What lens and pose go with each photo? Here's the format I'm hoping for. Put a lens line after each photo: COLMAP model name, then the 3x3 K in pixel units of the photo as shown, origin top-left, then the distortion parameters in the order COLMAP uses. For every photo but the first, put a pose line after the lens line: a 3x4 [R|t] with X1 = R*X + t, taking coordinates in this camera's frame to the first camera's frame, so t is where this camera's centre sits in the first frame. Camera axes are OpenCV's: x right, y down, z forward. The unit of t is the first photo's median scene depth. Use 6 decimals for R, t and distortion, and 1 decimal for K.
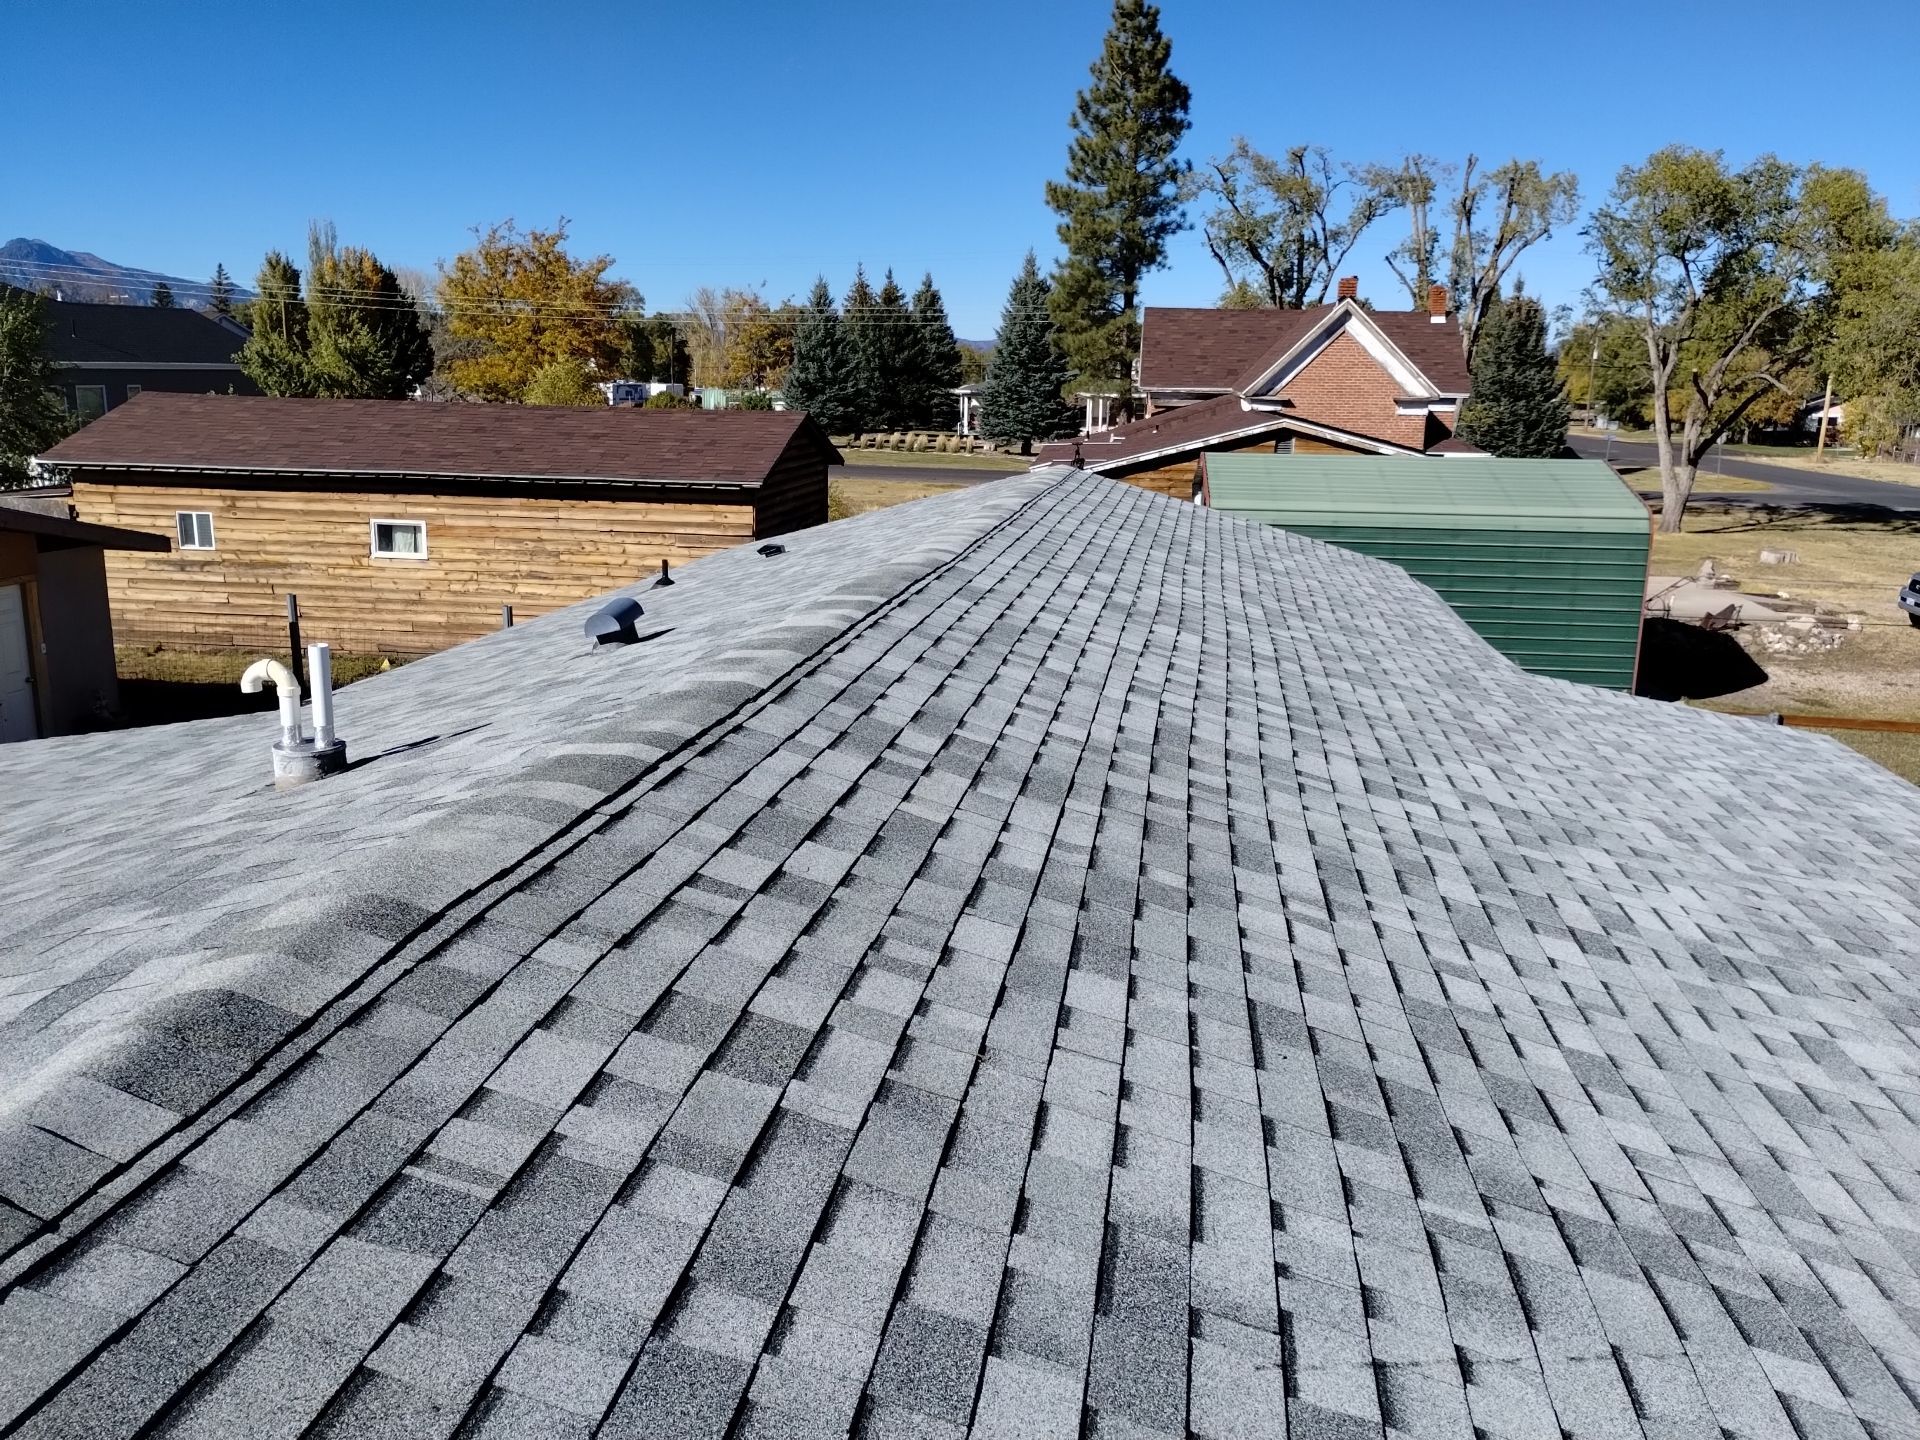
lens RADIAL K [[1603.1, 0, 960.0], [0, 1603.1, 720.0], [0, 0, 1]] dist [0.054045, -0.054796]
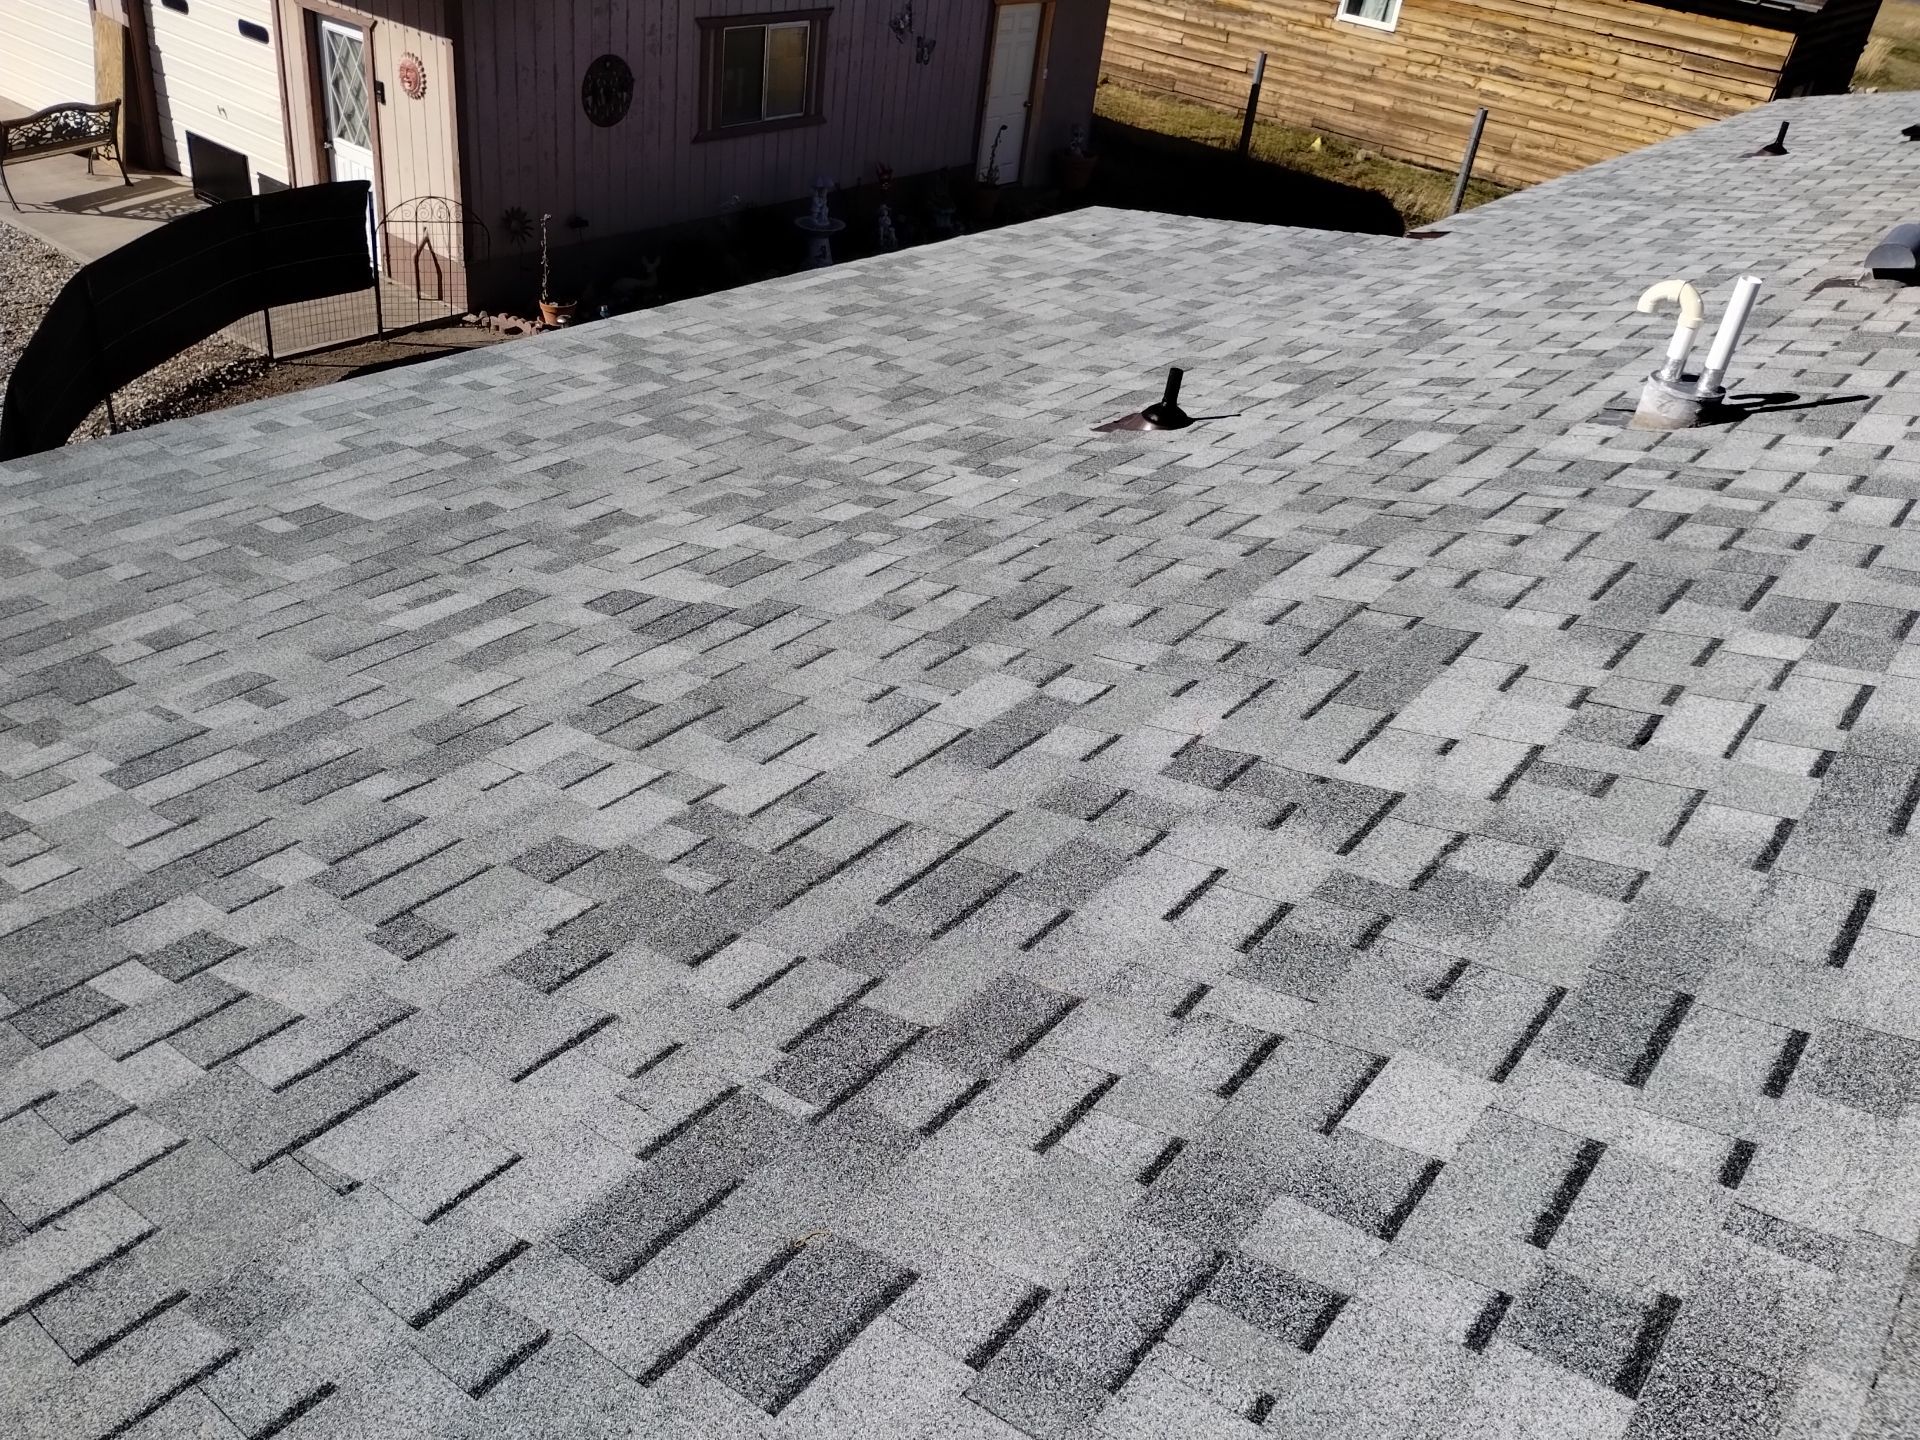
lens RADIAL K [[1607.0, 0, 946.4], [0, 1607.0, 741.9], [0, 0, 1]] dist [0.063033, -0.090344]
pose [[0.866687, 0.338713, -0.366233, -0.034491], [-0.205461, 0.911362, 0.356658, -0.003940], [0.454575, -0.233864, 0.859459, -0.002652]]
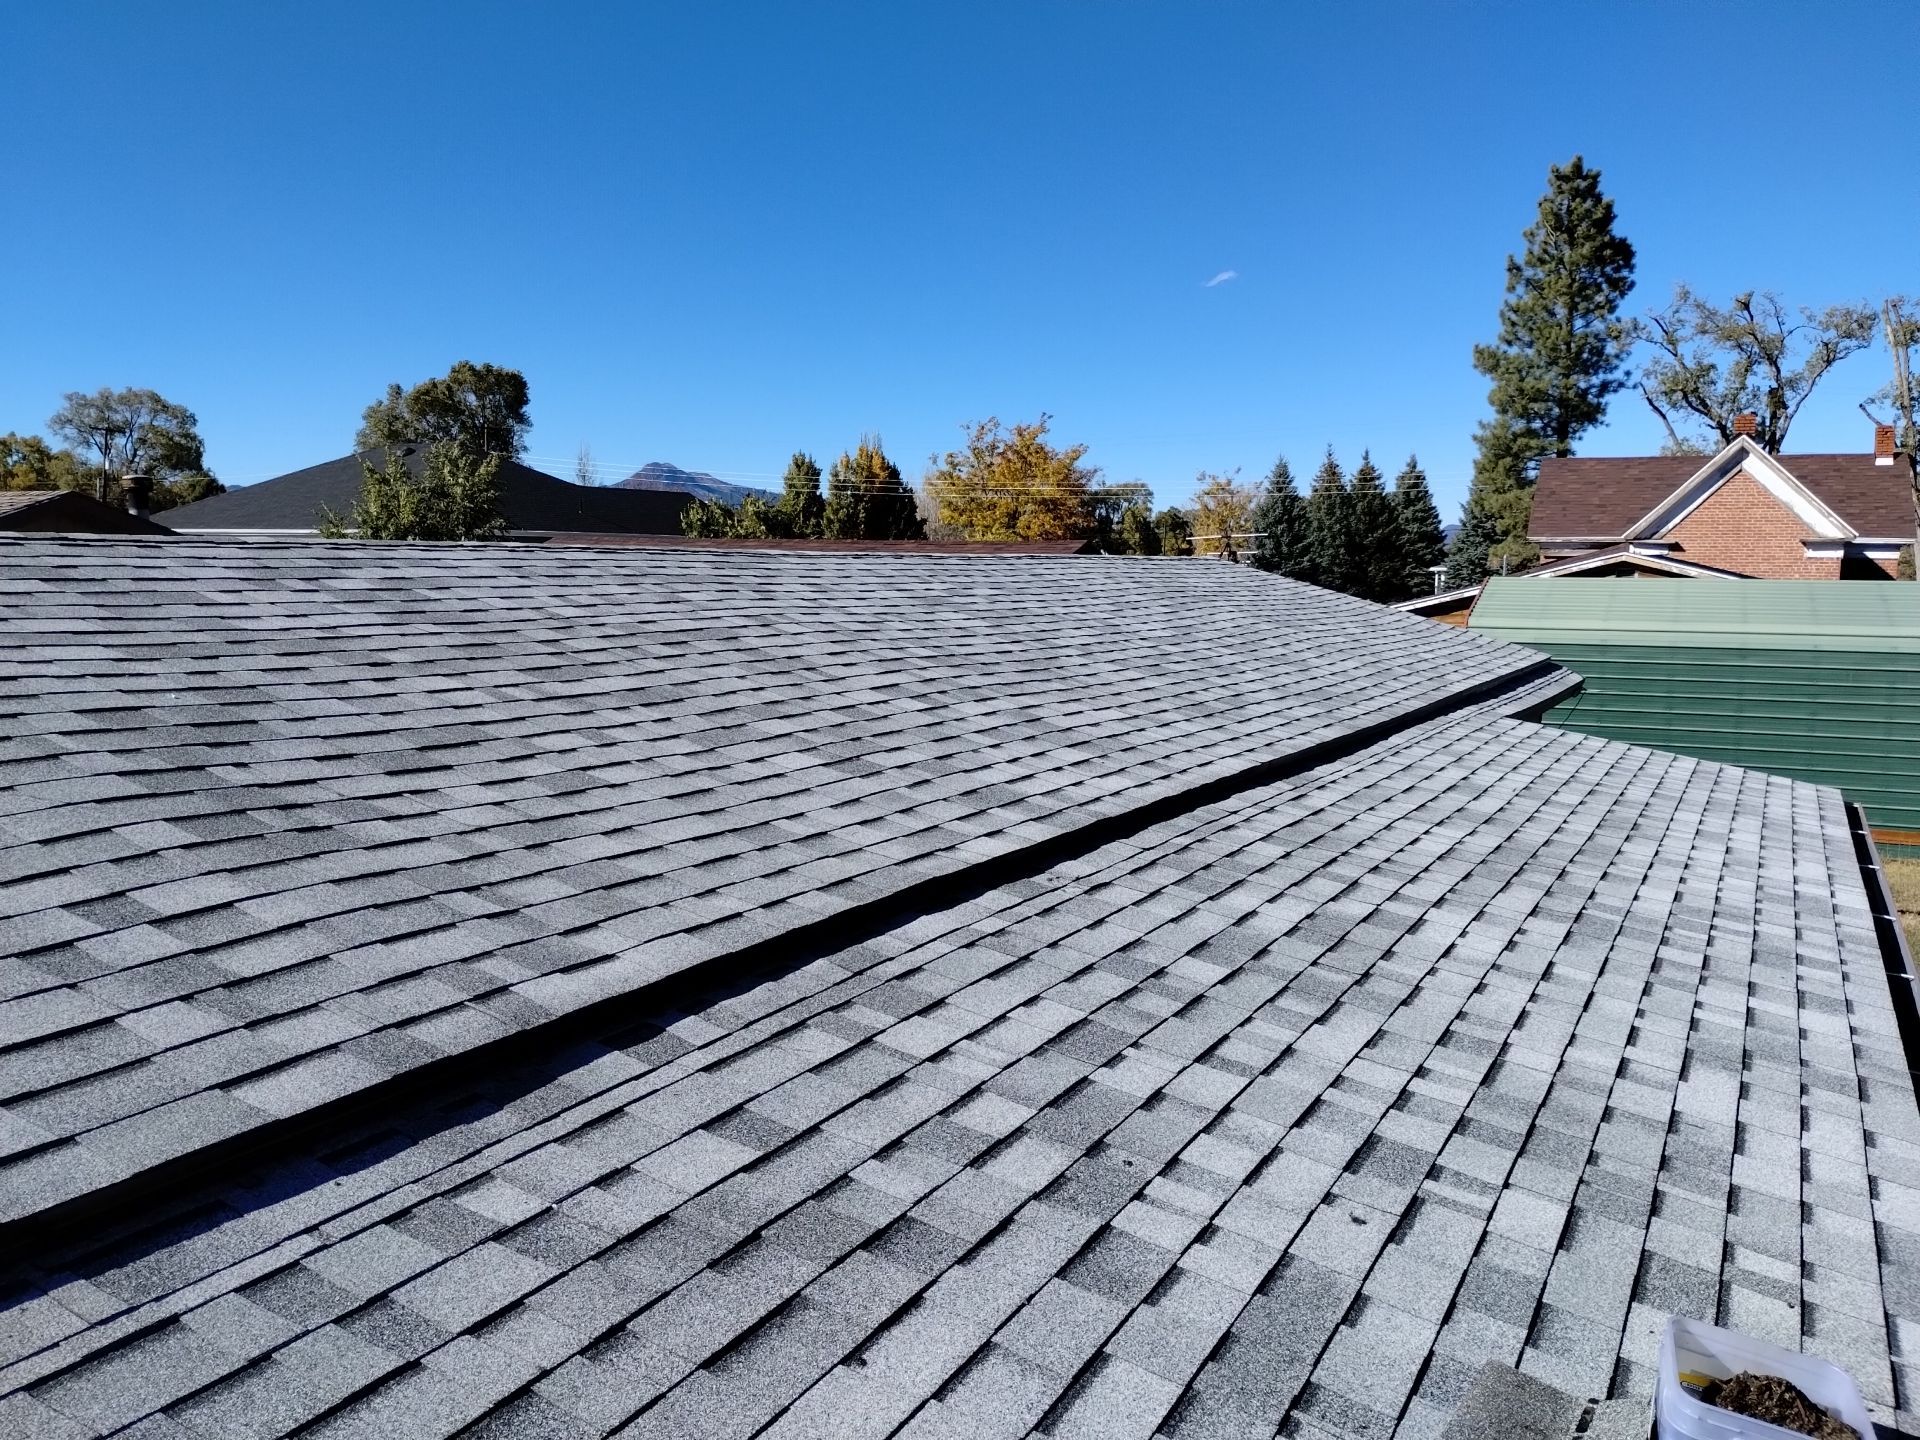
lens RADIAL K [[1593.4, 0, 960.0], [0, 1593.4, 720.0], [0, 0, 1]] dist [0.063788, -0.080141]
pose [[0.948886, 0.021972, -0.314854, 0.076006], [-0.058753, 0.992434, -0.107808, 0.020923], [0.310103, 0.120796, 0.942997, -0.001237]]
